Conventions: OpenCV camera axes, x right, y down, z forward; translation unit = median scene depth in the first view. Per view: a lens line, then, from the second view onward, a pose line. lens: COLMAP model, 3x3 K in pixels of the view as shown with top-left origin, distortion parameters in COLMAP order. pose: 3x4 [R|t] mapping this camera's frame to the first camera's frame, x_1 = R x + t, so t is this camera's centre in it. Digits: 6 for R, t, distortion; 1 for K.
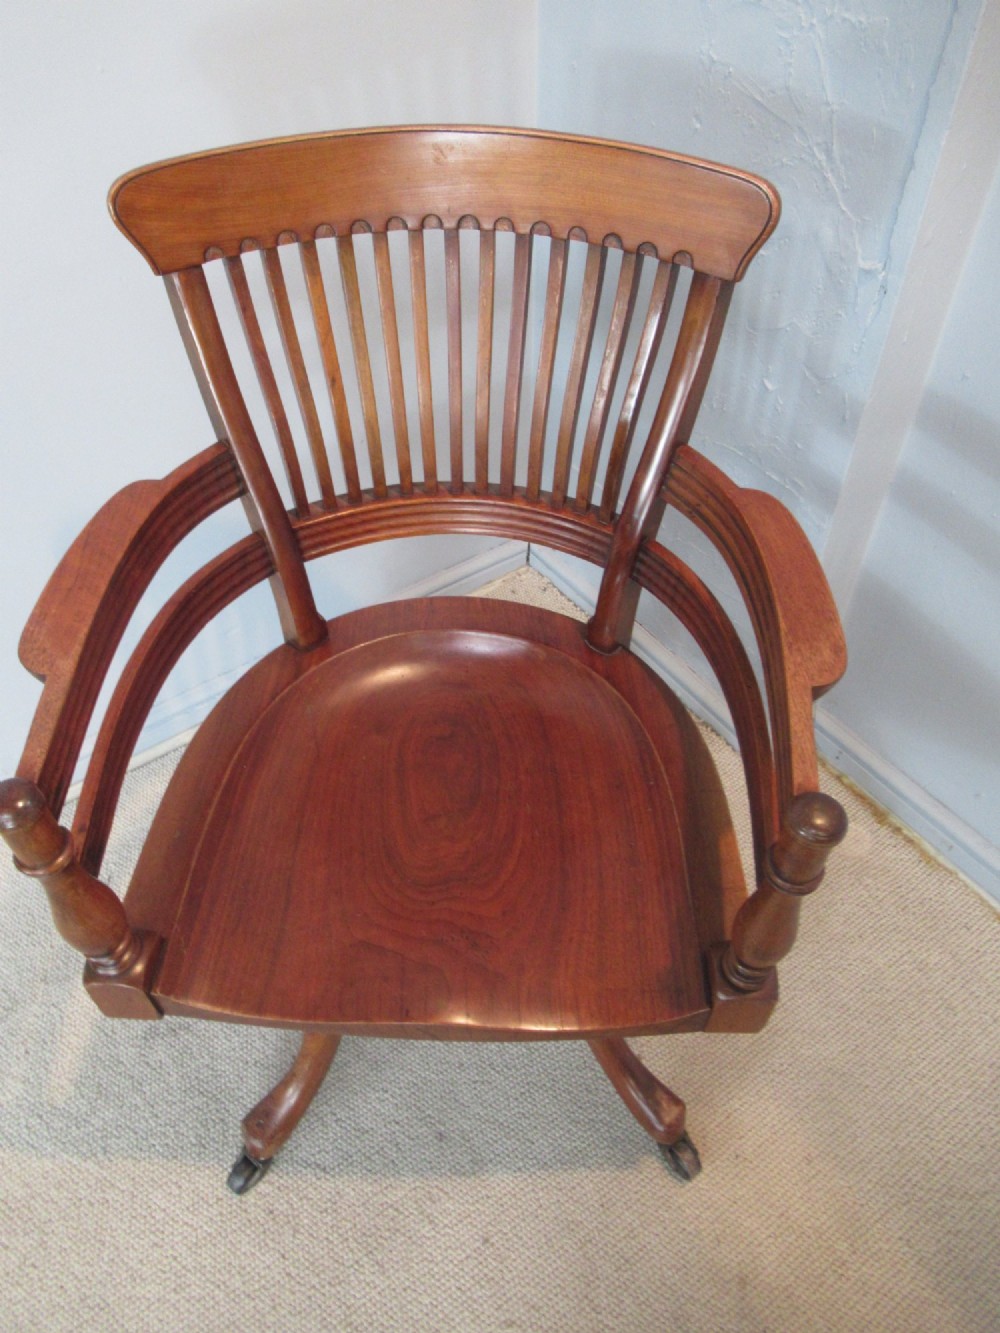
lens RADIAL K [[995.8, 0, 498.1], [0, 995.8, 660.0], [0, 0, 1]] dist [-0.013136, 0.005237]
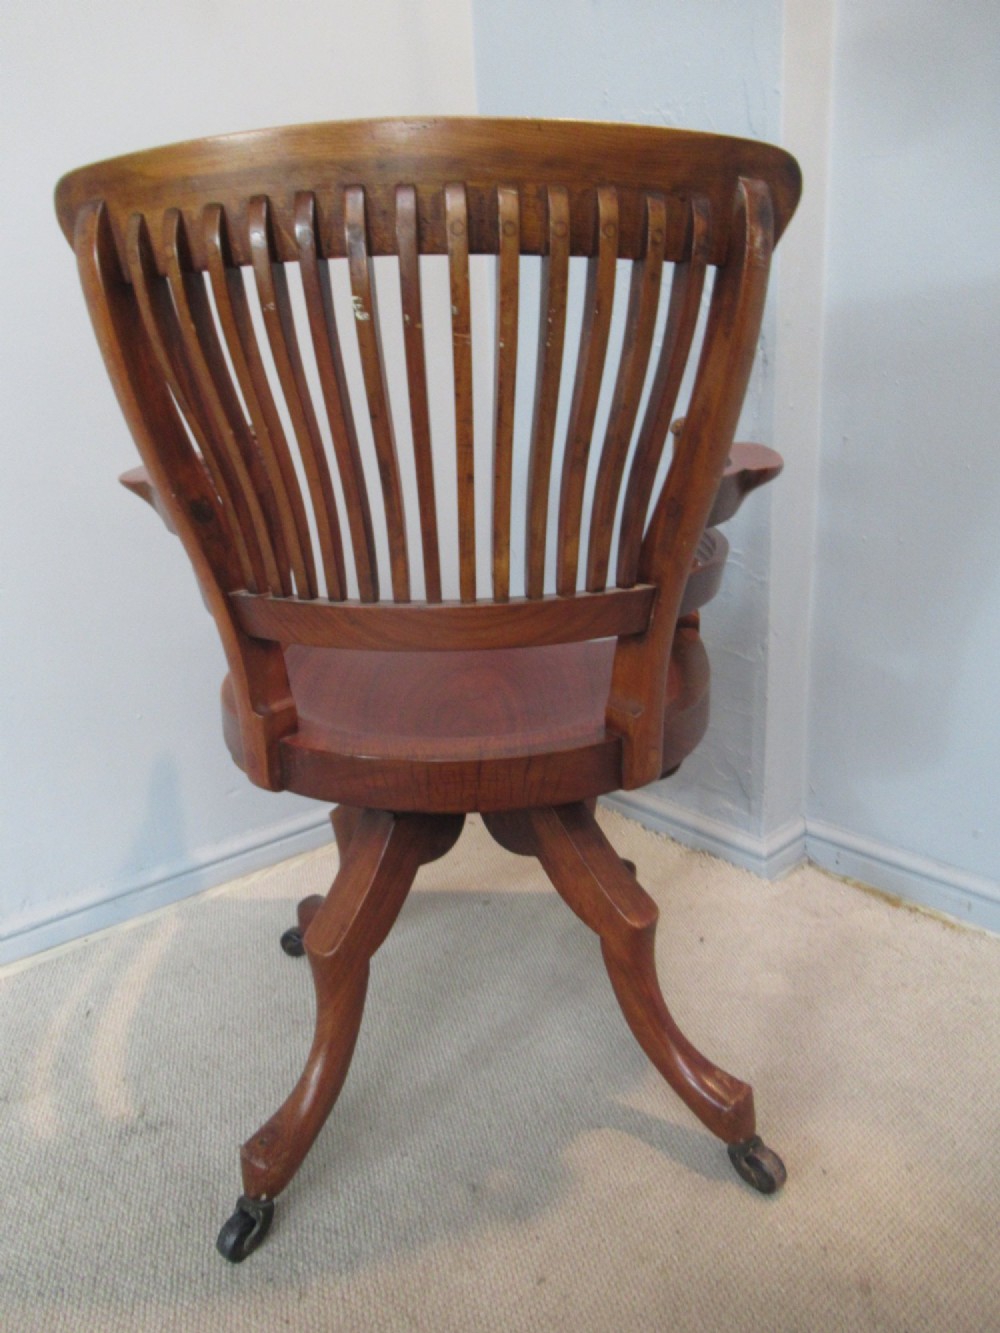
lens RADIAL K [[995.8, 0, 497.9], [0, 995.8, 657.2], [0, 0, 1]] dist [-0.013136, 0.005237]
pose [[0.996565, -0.058718, 0.058405, -0.069303], [0.080298, 0.857710, -0.507825, 0.597499], [-0.020276, 0.510770, 0.859478, 0.058404]]
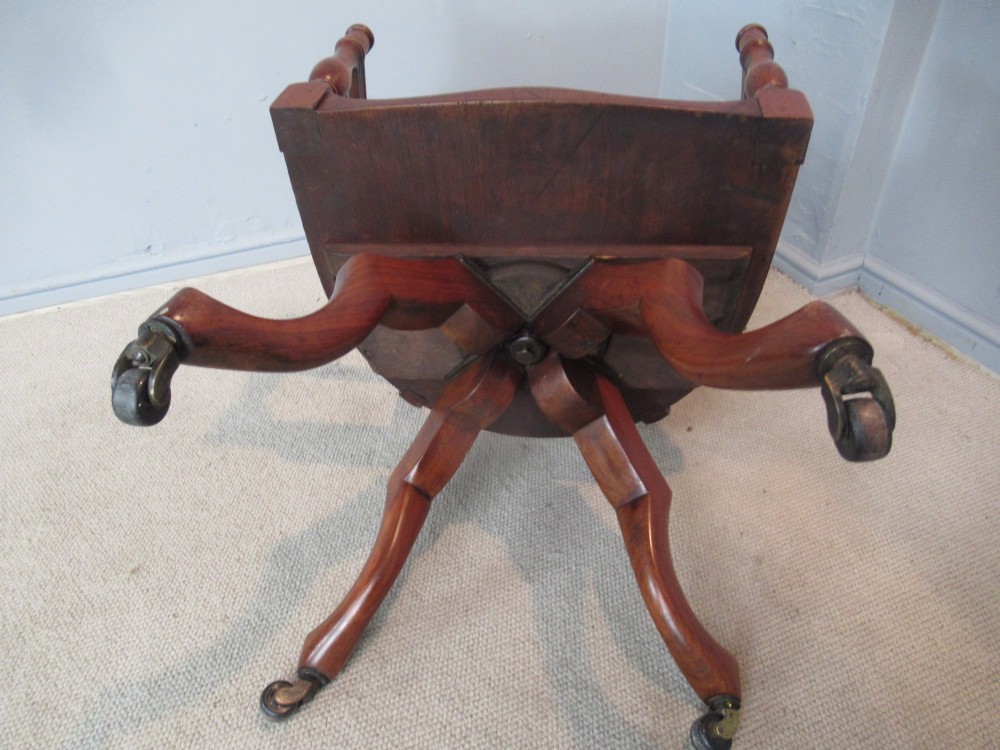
lens RADIAL K [[747.0, 0, 496.3], [0, 747.0, 382.5], [0, 0, 1]] dist [-0.013136, 0.005237]
pose [[0.975683, 0.126709, -0.178853, 0.076648], [-0.154698, 0.976143, -0.152360, 0.629418], [0.155281, 0.176323, 0.972007, 0.053426]]
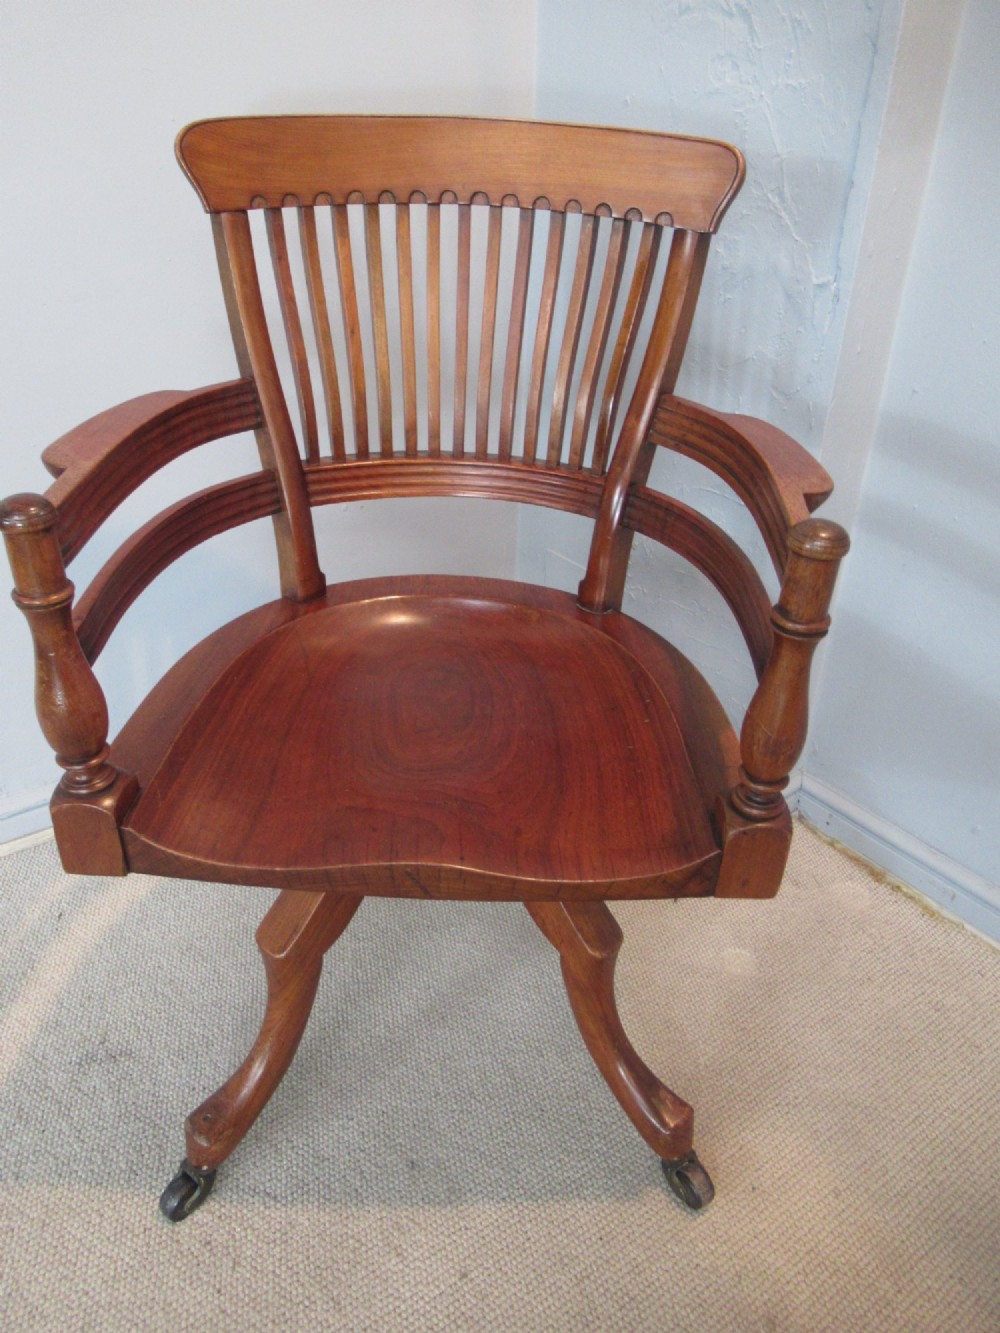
lens RADIAL K [[995.8, 0, 497.5], [0, 995.8, 659.3], [0, 0, 1]] dist [-0.013136, 0.005237]
pose [[0.999247, 0.027430, 0.027440, -0.022545], [-0.017775, 0.952290, -0.304675, 0.368692], [-0.034488, 0.303958, 0.952061, 0.046026]]
